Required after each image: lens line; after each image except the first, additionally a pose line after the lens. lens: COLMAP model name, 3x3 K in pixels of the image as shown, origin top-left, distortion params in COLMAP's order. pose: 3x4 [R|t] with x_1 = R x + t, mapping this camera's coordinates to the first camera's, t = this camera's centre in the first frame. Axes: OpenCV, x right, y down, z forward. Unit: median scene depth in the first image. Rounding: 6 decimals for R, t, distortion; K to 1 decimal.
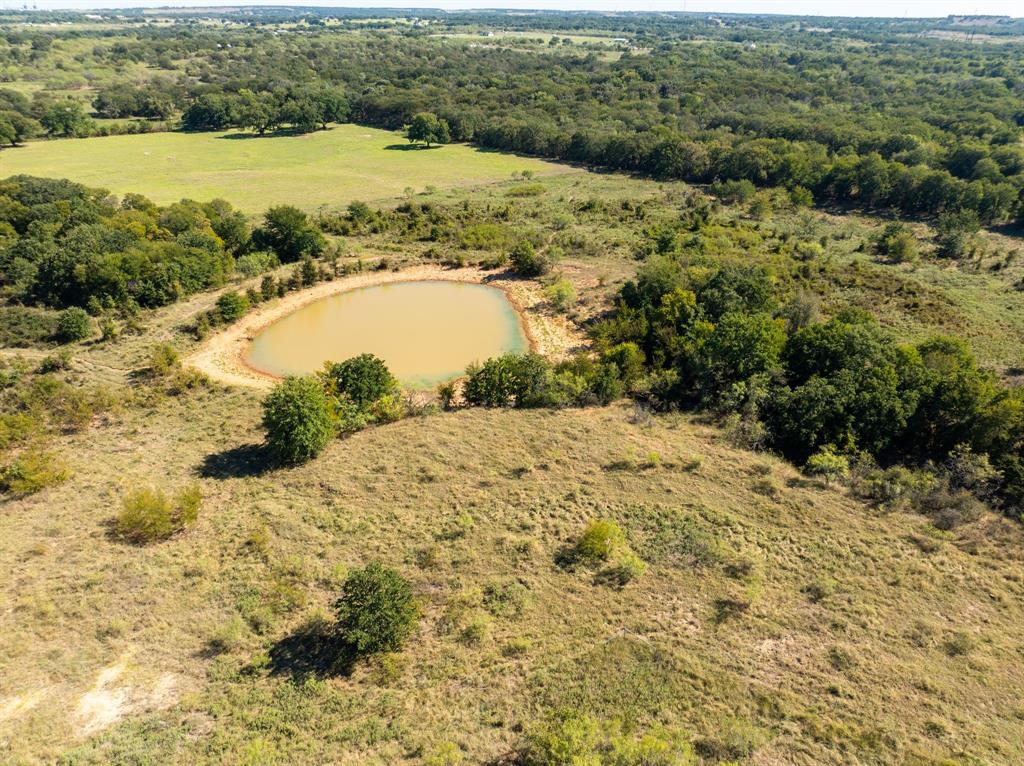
lens RADIAL K [[728.6, 0, 512.0], [0, 728.6, 383.0], [0, 0, 1]] dist [-0.082992, 0.062102]
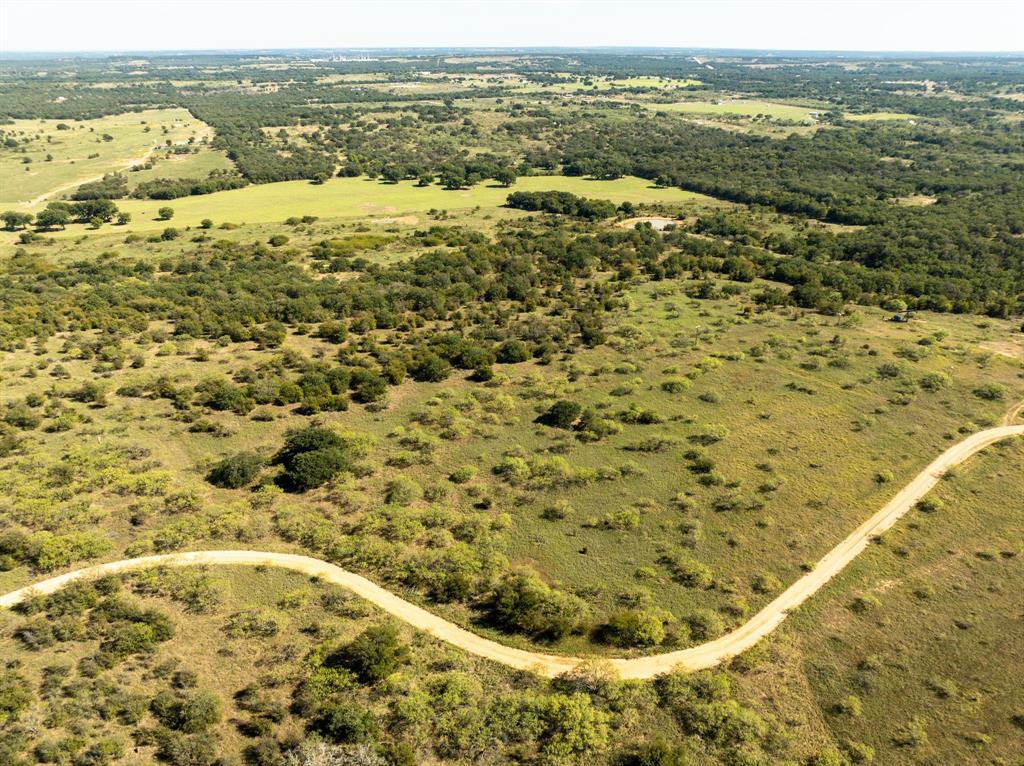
lens RADIAL K [[725.3, 0, 517.7], [0, 725.3, 378.6], [0, 0, 1]] dist [-0.062035, 0.038007]
pose [[0.953237, 0.118851, -0.277874, 0.272549], [-0.130956, 0.991064, -0.025345, 0.708087], [0.272378, 0.060549, 0.960283, -2.306548]]
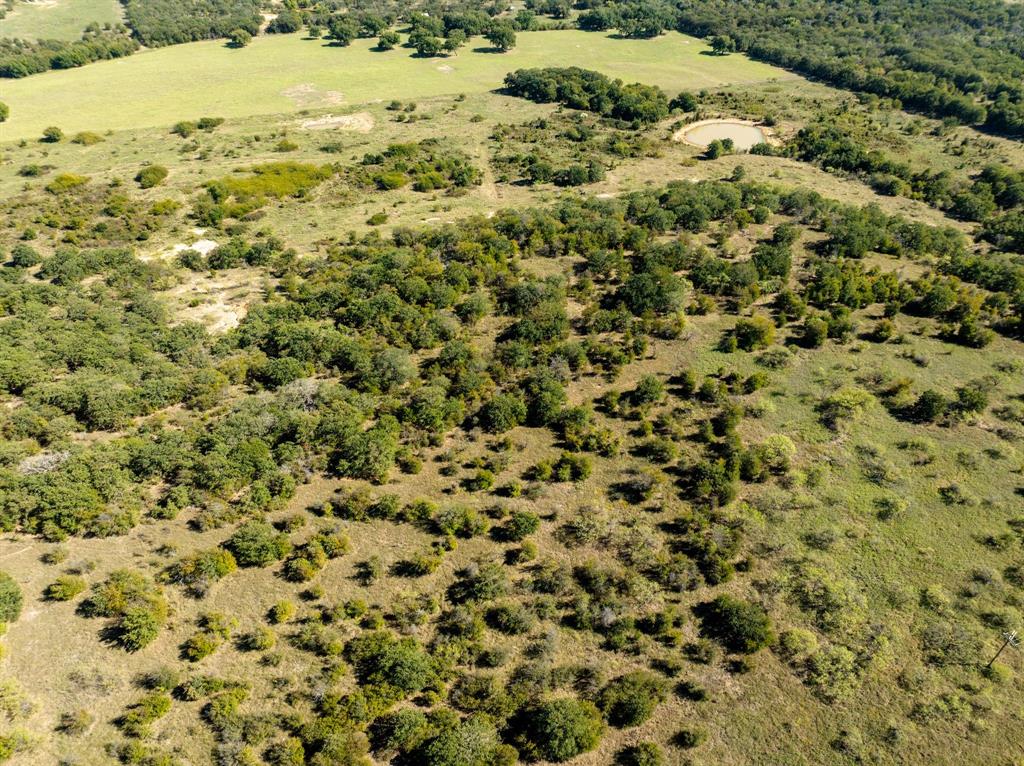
lens RADIAL K [[731.3, 0, 514.8], [0, 731.3, 379.4], [0, 0, 1]] dist [-0.081300, 0.054857]
pose [[0.956714, 0.173480, -0.233672, -0.070867], [-0.127680, 0.971717, 0.198657, 0.272321], [0.261526, -0.160222, 0.951805, -1.481676]]
